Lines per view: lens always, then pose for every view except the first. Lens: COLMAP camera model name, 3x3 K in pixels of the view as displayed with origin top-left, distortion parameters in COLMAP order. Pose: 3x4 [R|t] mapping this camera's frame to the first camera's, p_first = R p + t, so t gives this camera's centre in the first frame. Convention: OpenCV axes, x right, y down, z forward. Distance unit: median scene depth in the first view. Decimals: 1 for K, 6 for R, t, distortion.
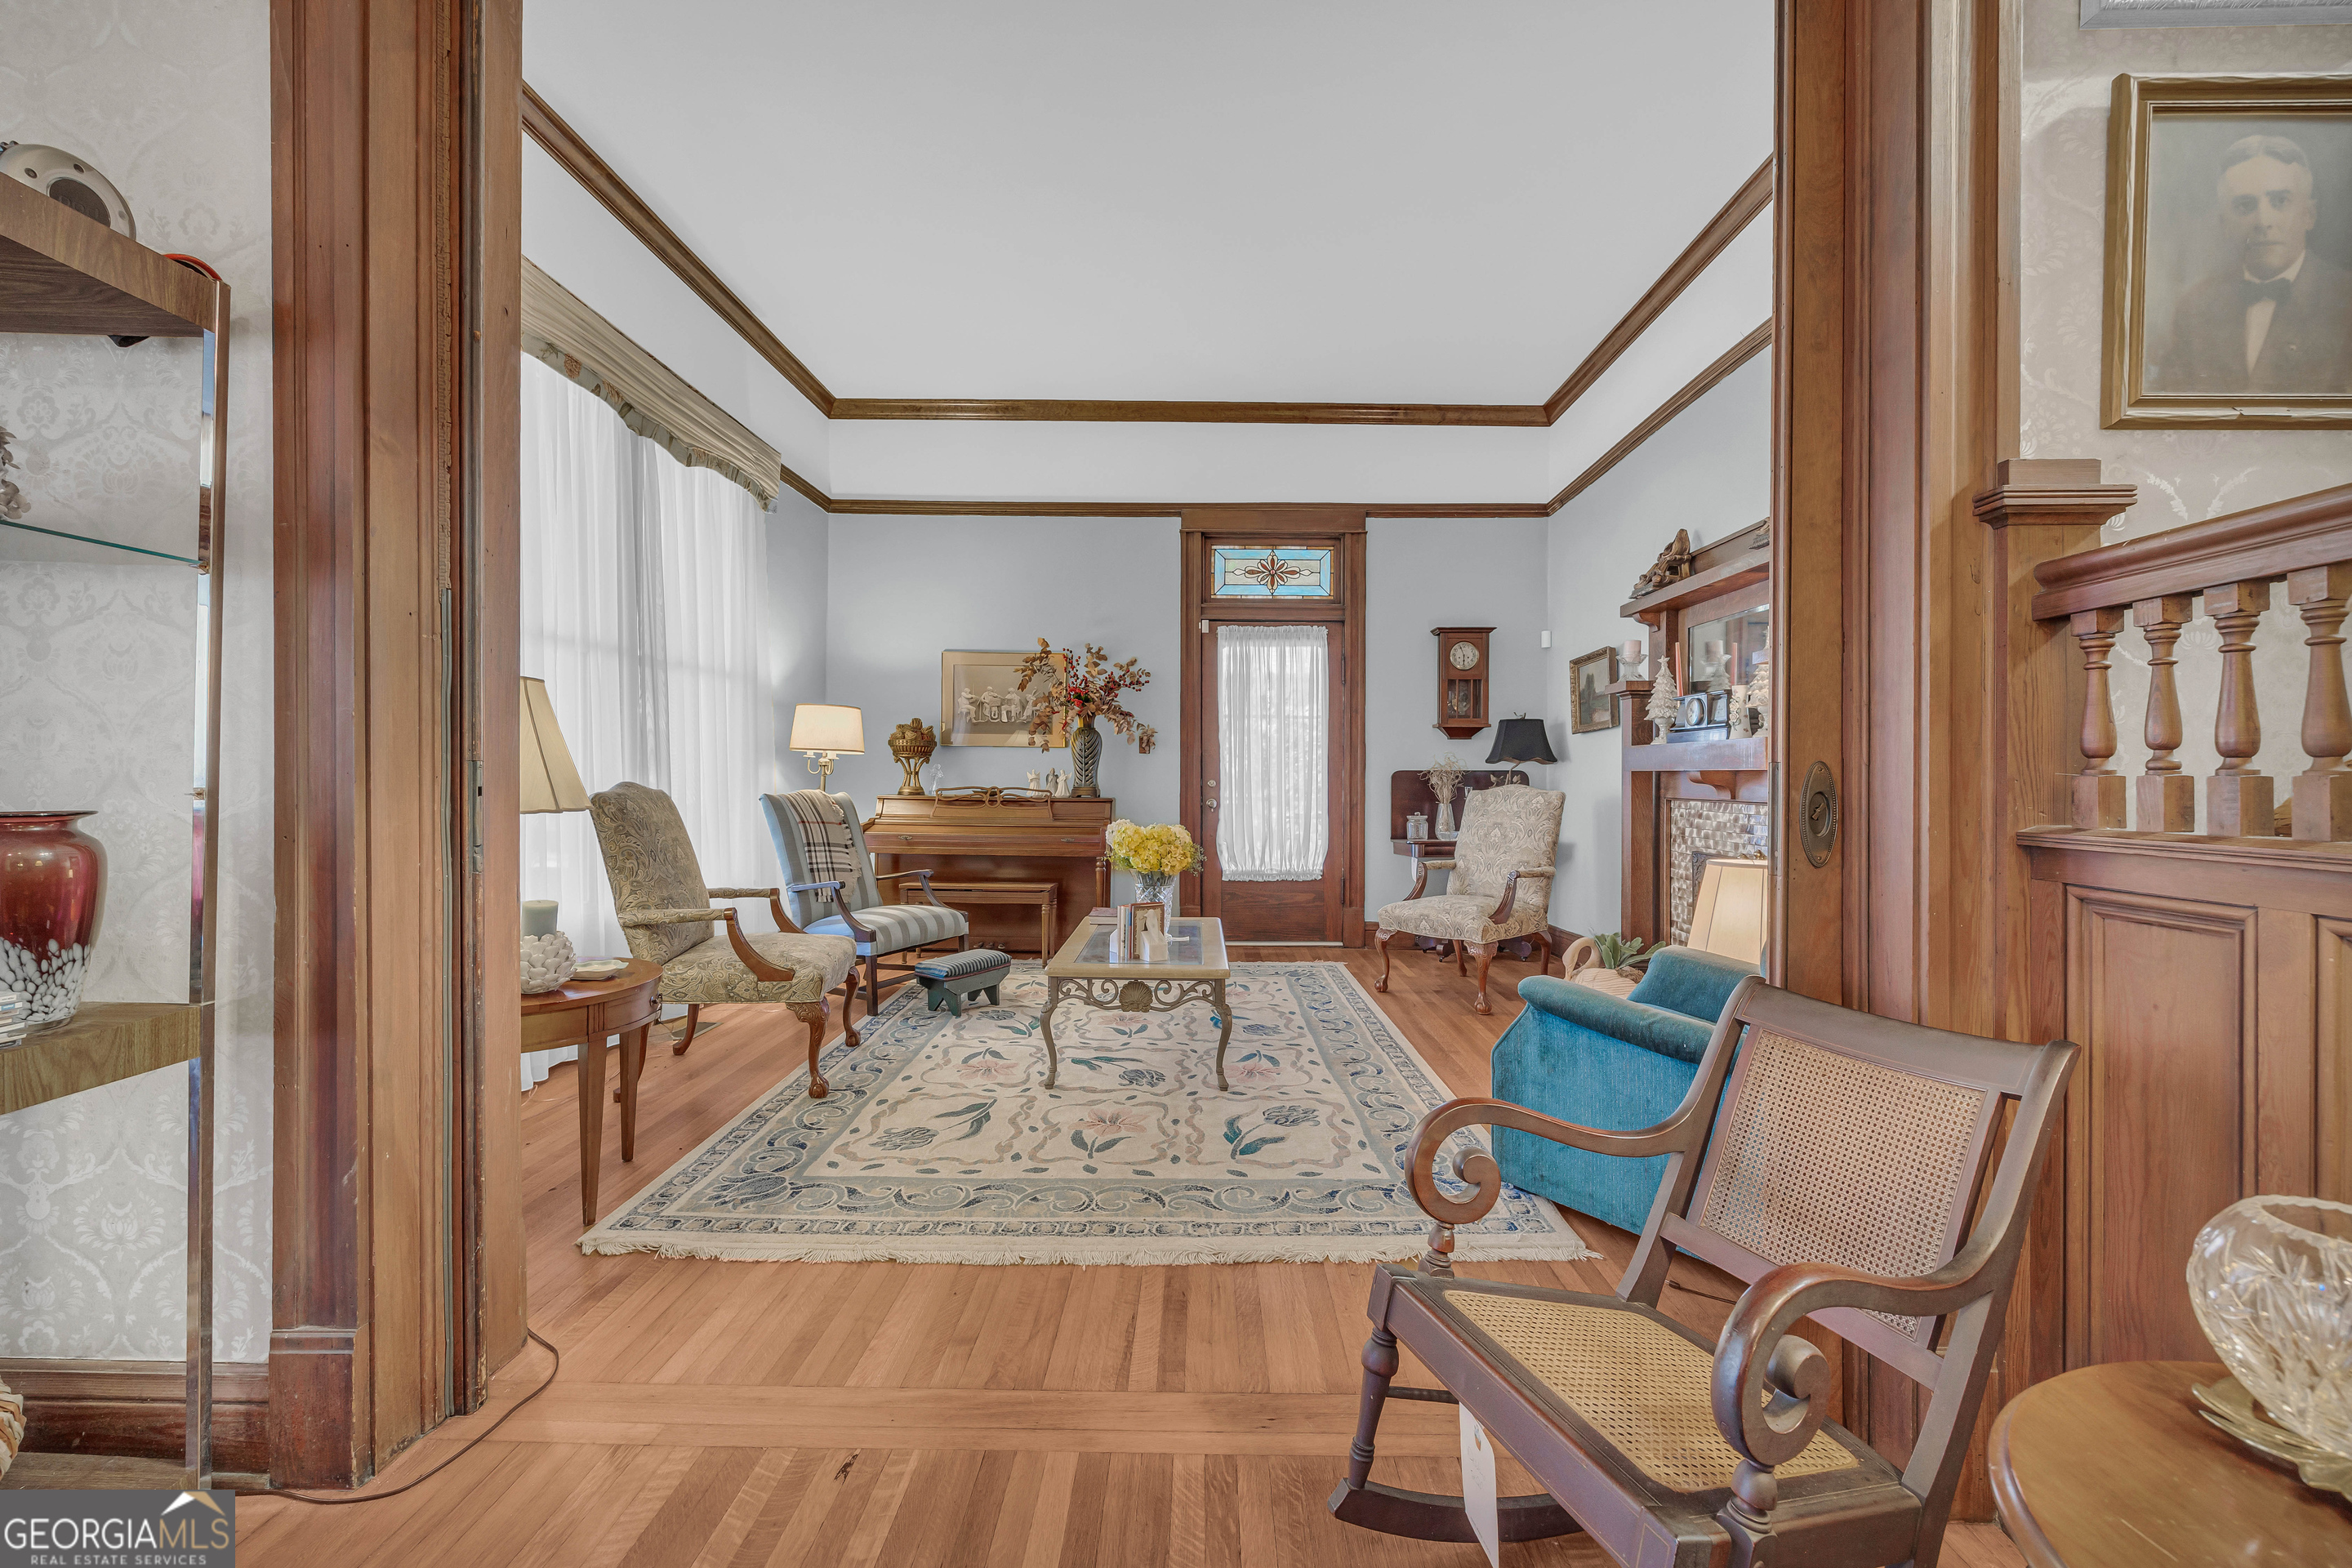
lens RADIAL K [[956.8, 0, 1184.2], [0, 956.8, 785.4], [0, 0, 1]] dist [-0.001564, -0.000330]
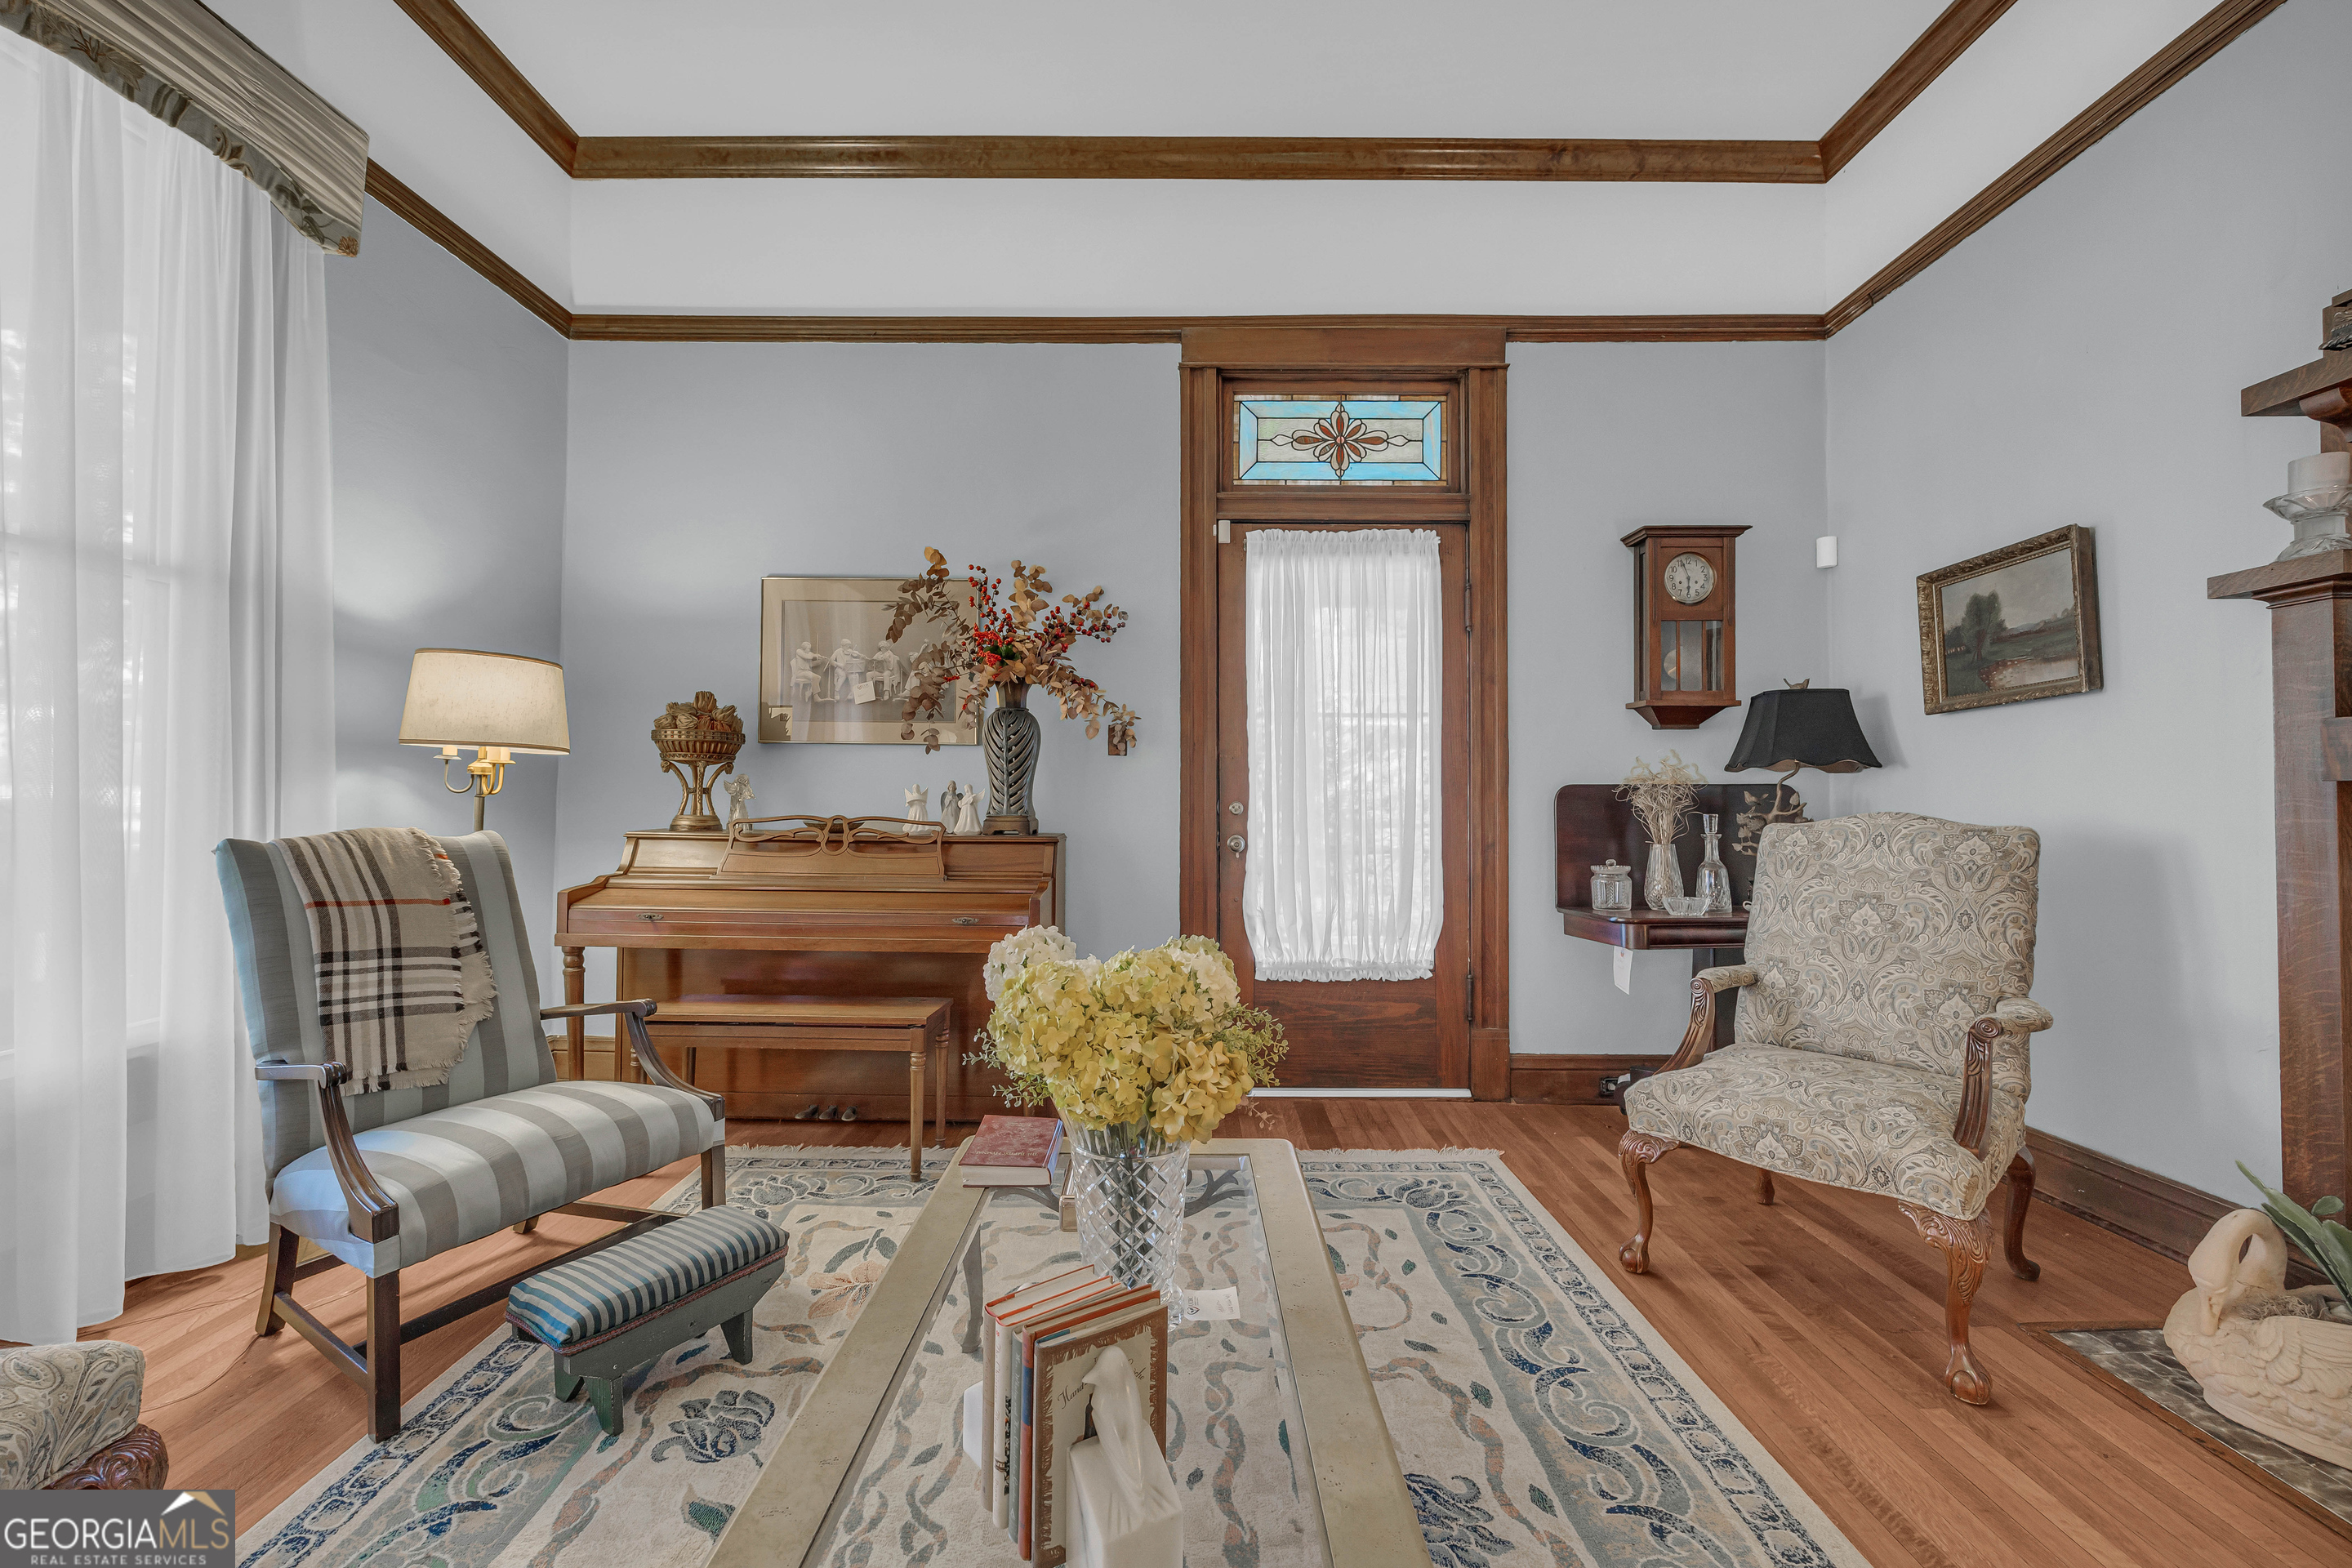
lens RADIAL K [[956.8, 0, 1171.4], [0, 956.8, 784.2], [0, 0, 1]] dist [-0.001564, -0.000330]
pose [[0.999991, -0.001913, 0.003746, -0.011925], [0.001989, 0.999793, -0.020242, -0.005011], [-0.003707, 0.020249, 0.999788, 0.443169]]
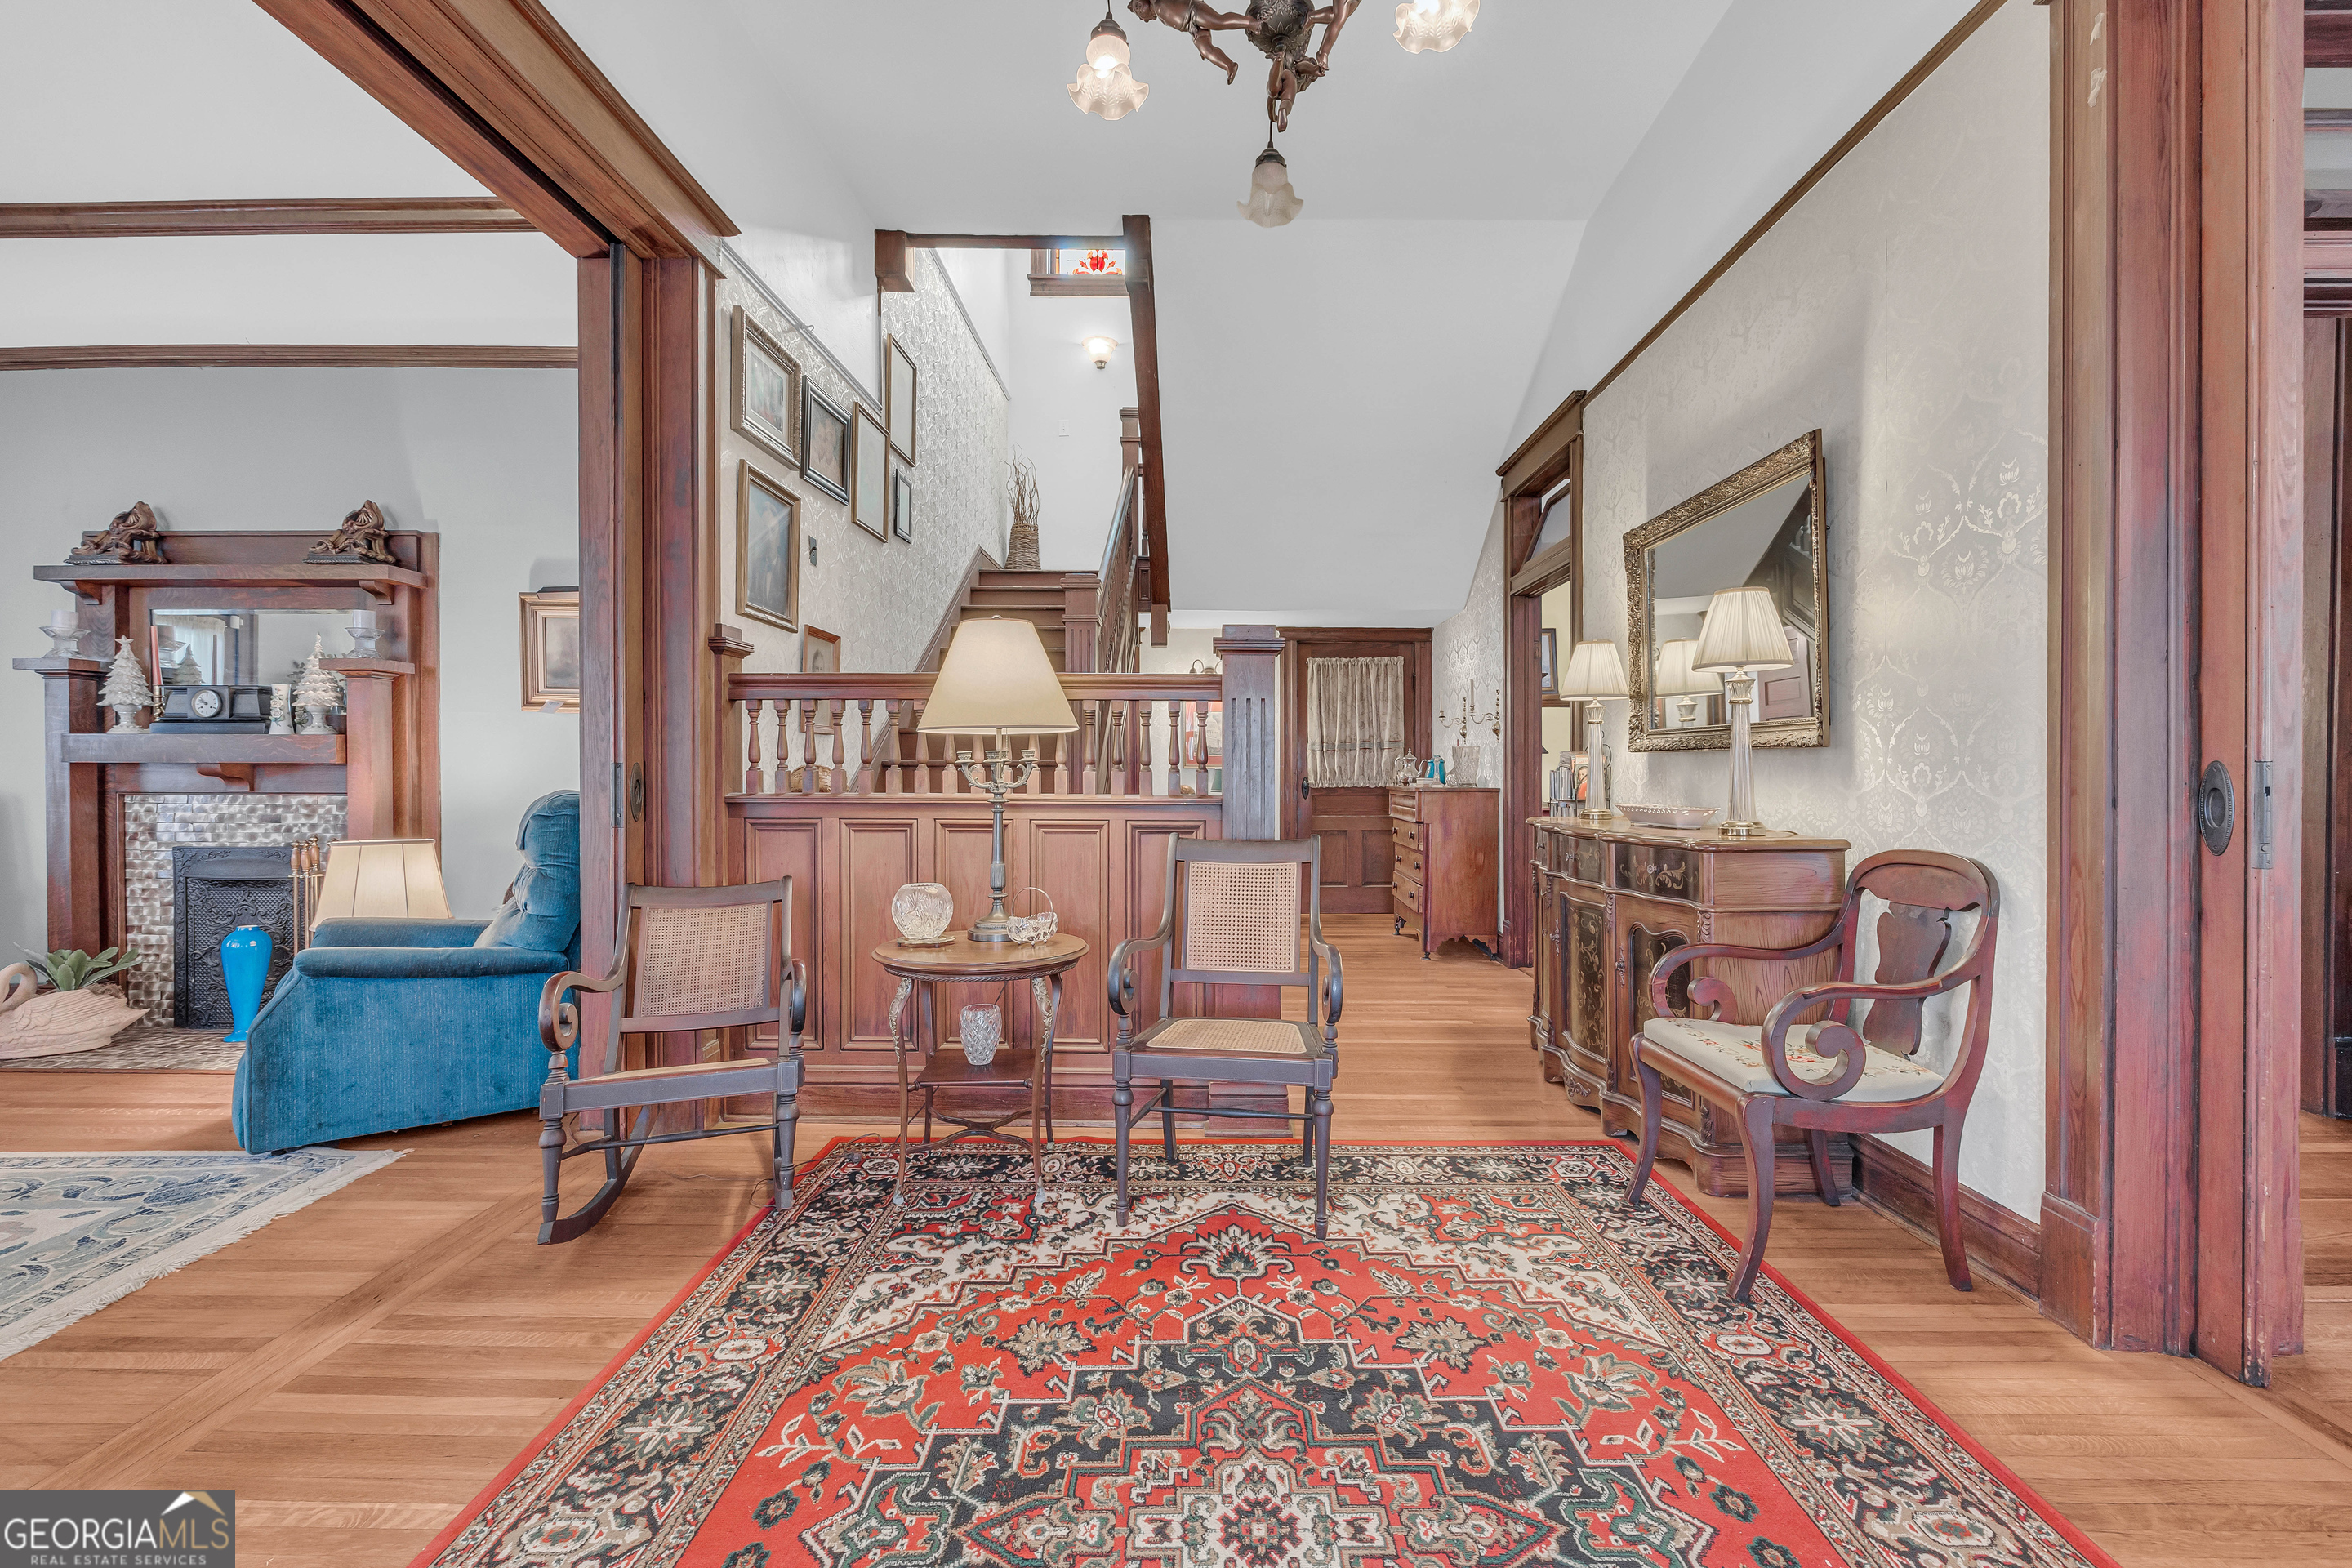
lens RADIAL K [[956.8, 0, 1181.3], [0, 956.8, 771.2], [0, 0, 1]] dist [-0.001564, -0.000330]
pose [[0.007464, -0.001739, 0.999971, -0.283885], [0.006819, 0.999975, 0.001688, -0.001130], [-0.999949, 0.006806, 0.007476, -0.010488]]
